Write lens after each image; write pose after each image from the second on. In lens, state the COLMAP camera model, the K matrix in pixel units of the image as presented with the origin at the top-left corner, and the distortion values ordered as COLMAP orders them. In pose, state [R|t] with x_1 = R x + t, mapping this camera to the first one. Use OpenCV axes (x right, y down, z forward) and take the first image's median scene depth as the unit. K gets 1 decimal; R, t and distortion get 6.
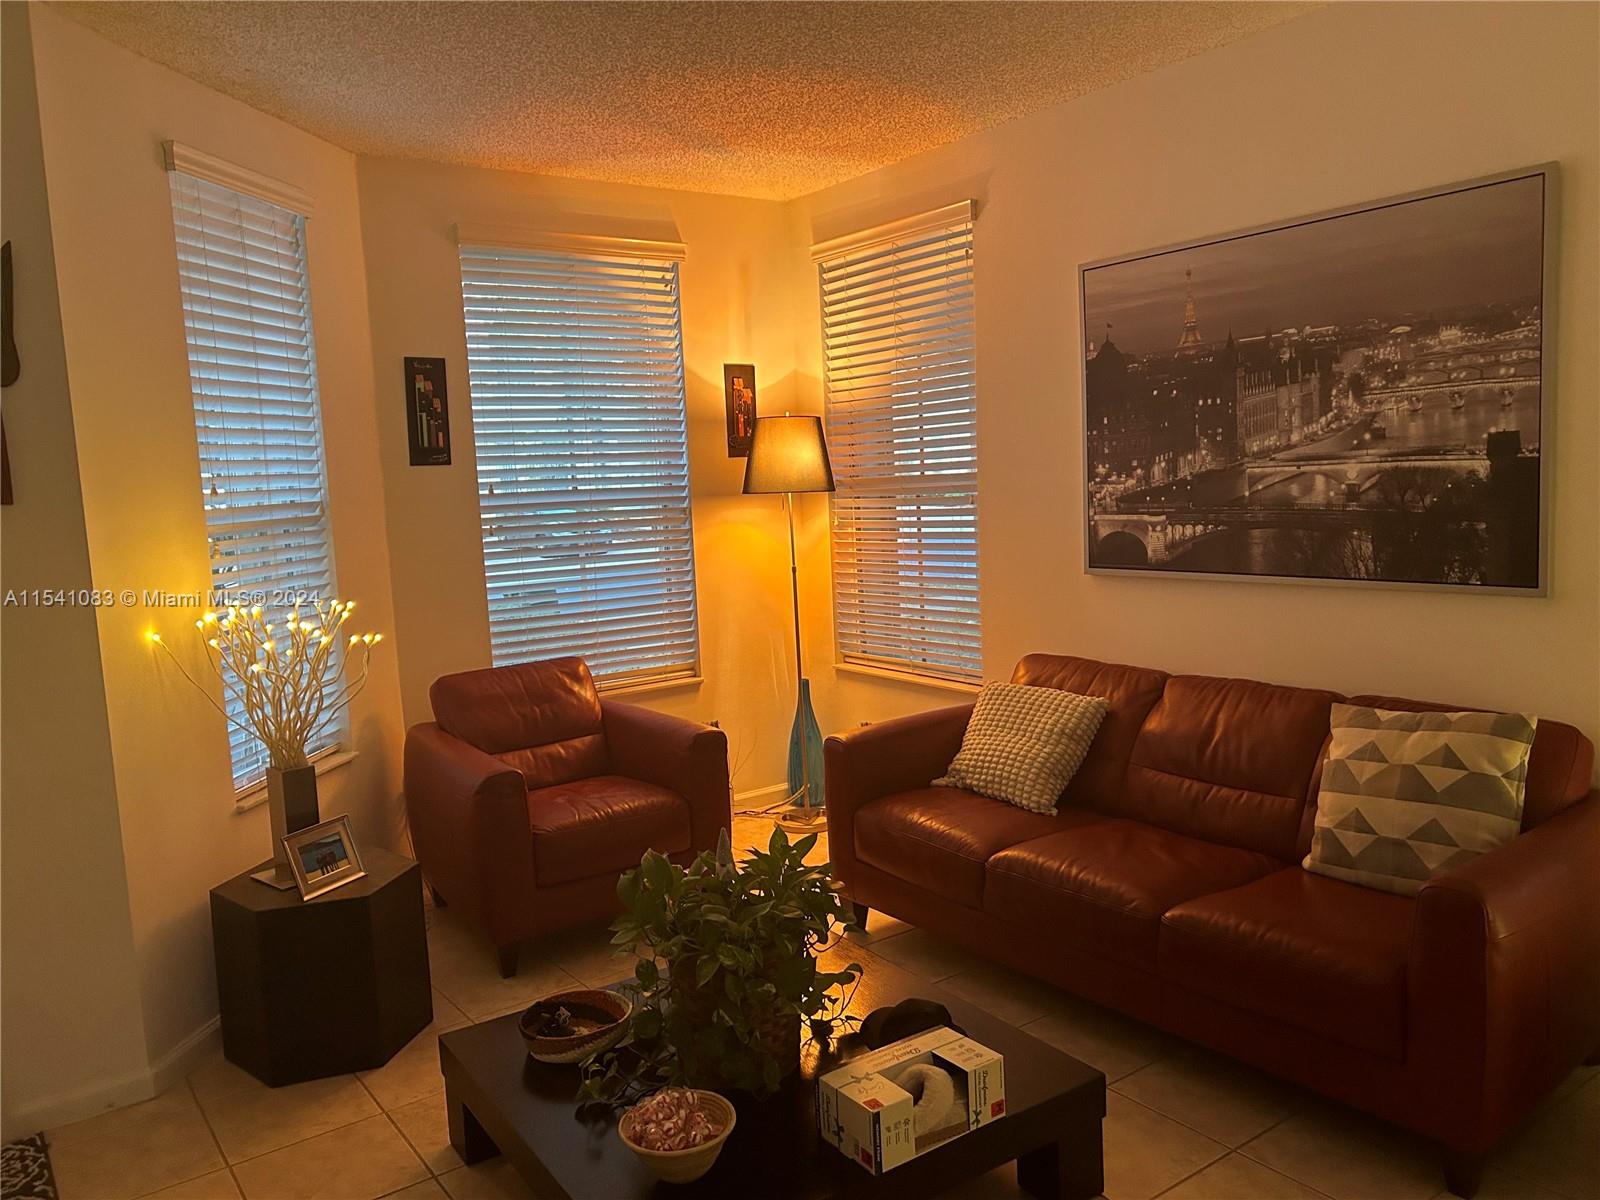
lens RADIAL K [[1205.3, 0, 801.1], [0, 1205.3, 605.9], [0, 0, 1]] dist [0.059249, -0.067710]
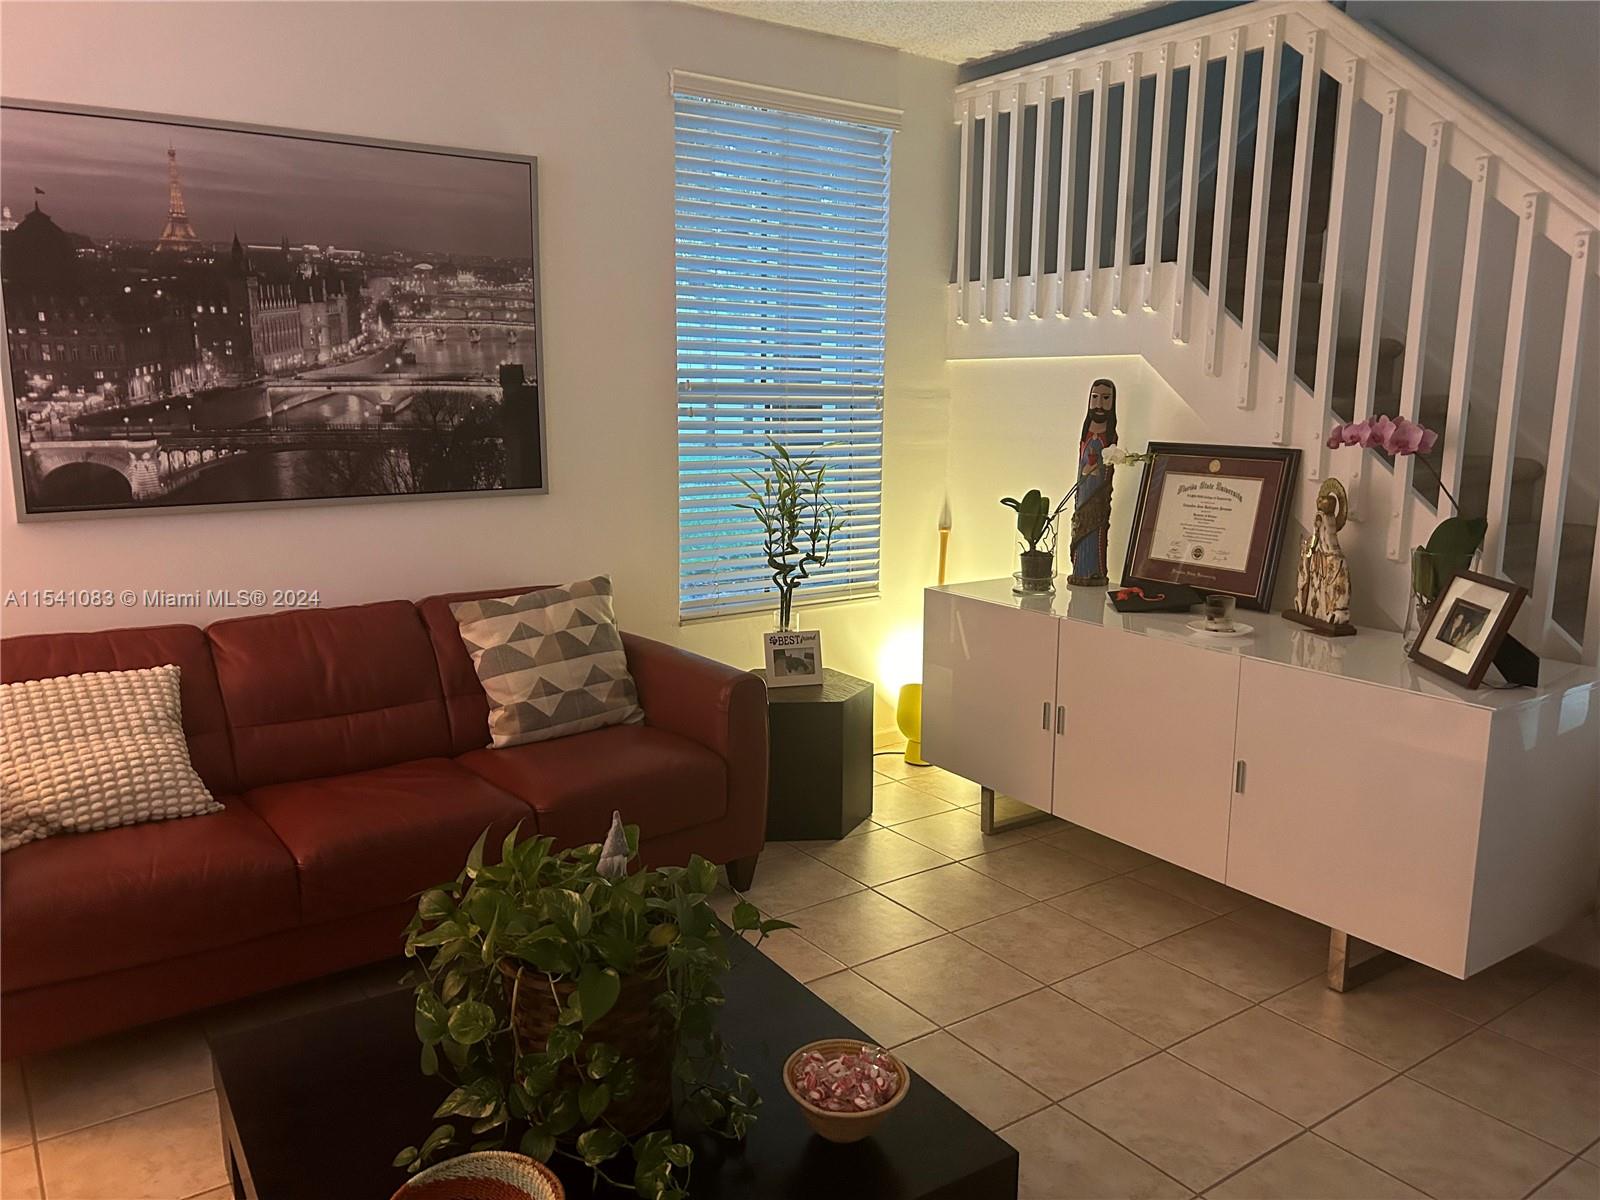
lens RADIAL K [[1205.3, 0, 787.6], [0, 1205.3, 590.9], [0, 0, 1]] dist [0.059249, -0.067710]
pose [[0.019698, -0.117618, 0.992863, -0.579158], [0.116542, 0.986557, 0.114559, -0.019250], [-0.992990, 0.113454, 0.033140, 0.595310]]
